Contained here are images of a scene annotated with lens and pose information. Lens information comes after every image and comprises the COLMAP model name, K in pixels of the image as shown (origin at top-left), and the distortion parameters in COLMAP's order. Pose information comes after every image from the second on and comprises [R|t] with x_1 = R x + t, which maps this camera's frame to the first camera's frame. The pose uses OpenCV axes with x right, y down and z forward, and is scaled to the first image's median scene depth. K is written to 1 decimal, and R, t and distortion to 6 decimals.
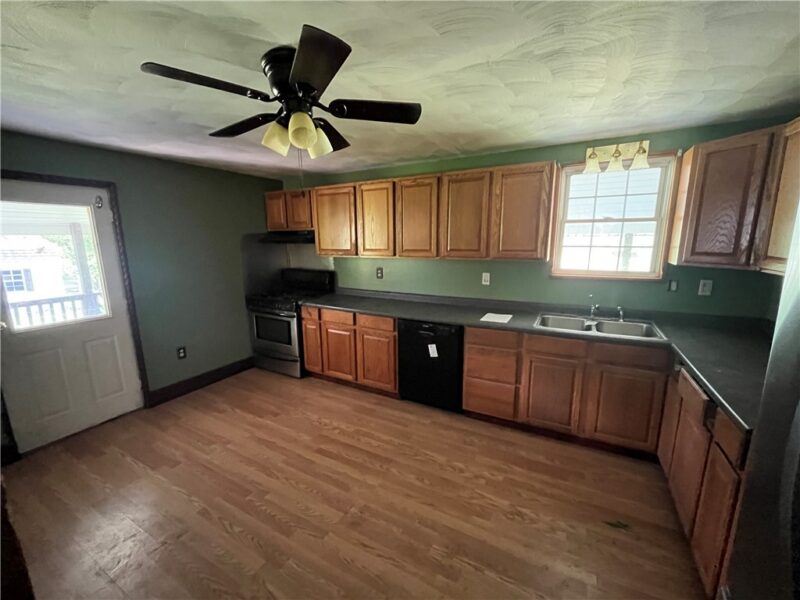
lens RADIAL K [[327.5, 0, 398.5], [0, 327.5, 301.9], [0, 0, 1]] dist [-0.000264, -0.000402]
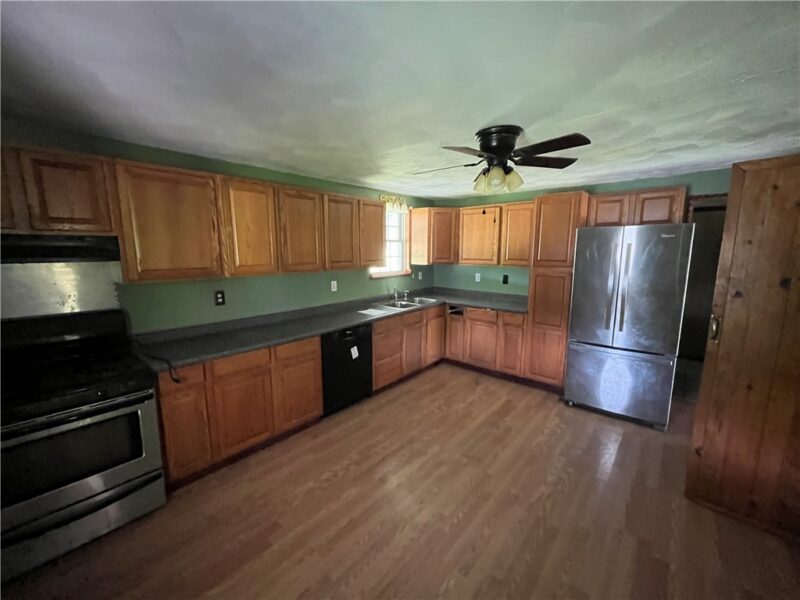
lens RADIAL K [[327.5, 0, 398.5], [0, 327.5, 301.9], [0, 0, 1]] dist [-0.000264, -0.000402]
pose [[0.206736, -0.147373, 0.967234, -0.919751], [0.187988, 0.976154, 0.108551, -0.110570], [-0.960167, 0.159387, 0.229511, 0.584423]]
